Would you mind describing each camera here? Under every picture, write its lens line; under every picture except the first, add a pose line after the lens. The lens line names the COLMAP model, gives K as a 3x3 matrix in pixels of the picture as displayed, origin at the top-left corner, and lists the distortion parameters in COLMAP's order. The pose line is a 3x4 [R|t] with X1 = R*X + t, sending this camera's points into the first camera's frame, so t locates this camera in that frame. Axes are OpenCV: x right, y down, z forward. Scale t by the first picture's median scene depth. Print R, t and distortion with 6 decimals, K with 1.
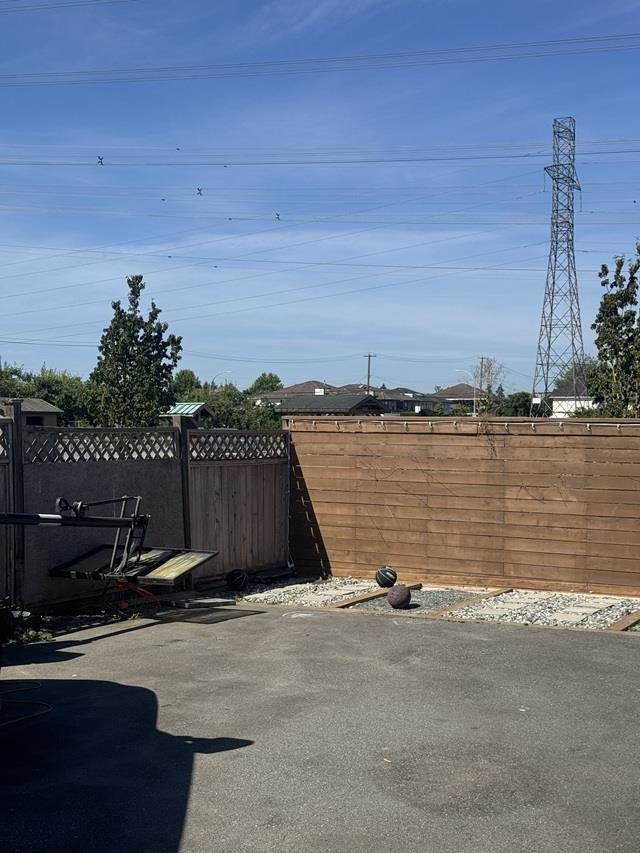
lens RADIAL K [[1190.4, 0, 314.6], [0, 1190.4, 427.4], [0, 0, 1]] dist [0.136780, 0.000000]
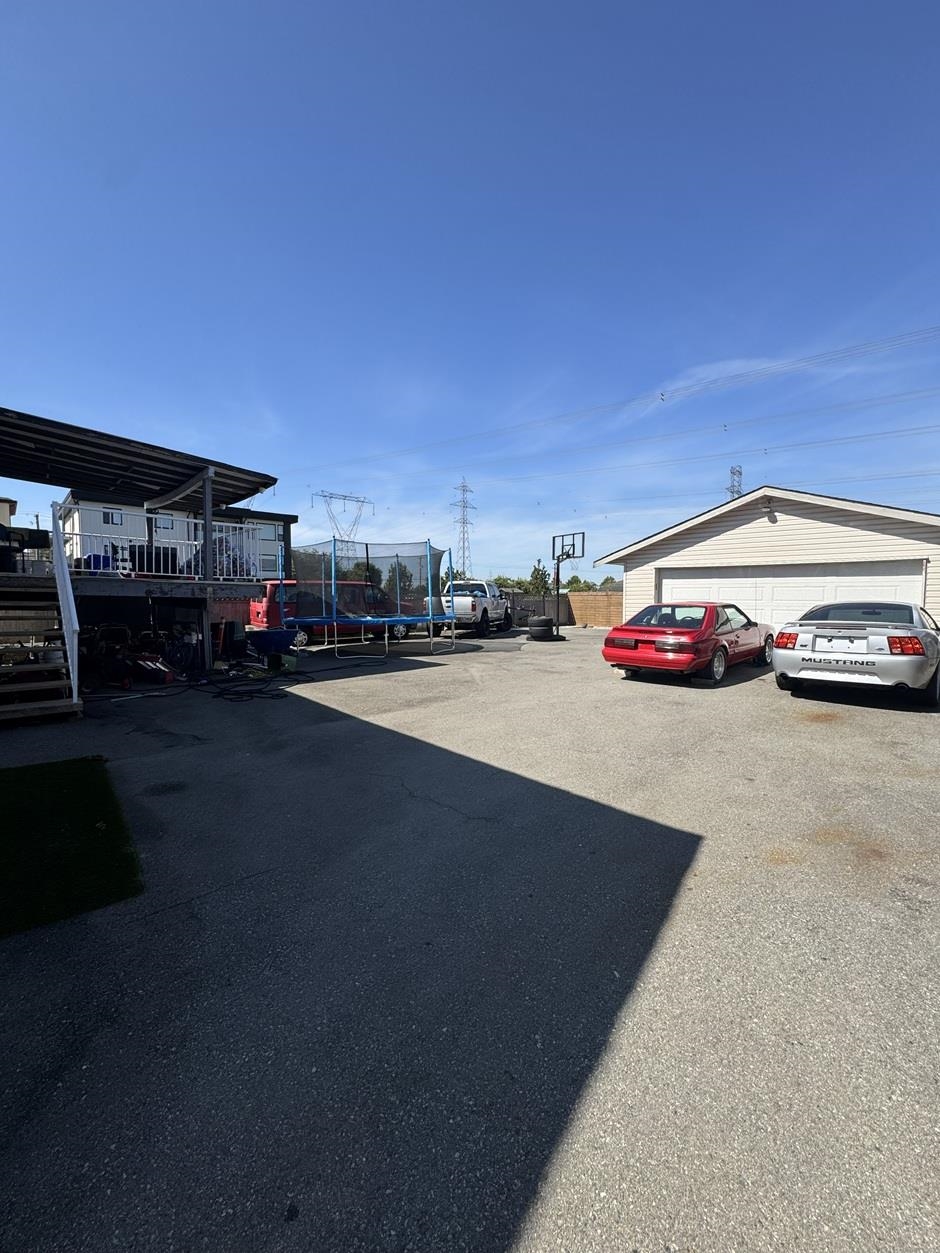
lens RADIAL K [[502.4, 0, 472.1], [0, 502.4, 632.0], [0, 0, 1]] dist [-0.001326, -0.000906]
pose [[0.950934, 0.016319, -0.308963, 0.237017], [0.003596, 0.997958, 0.063778, 0.020864], [0.309373, -0.061760, 0.948933, -1.027125]]
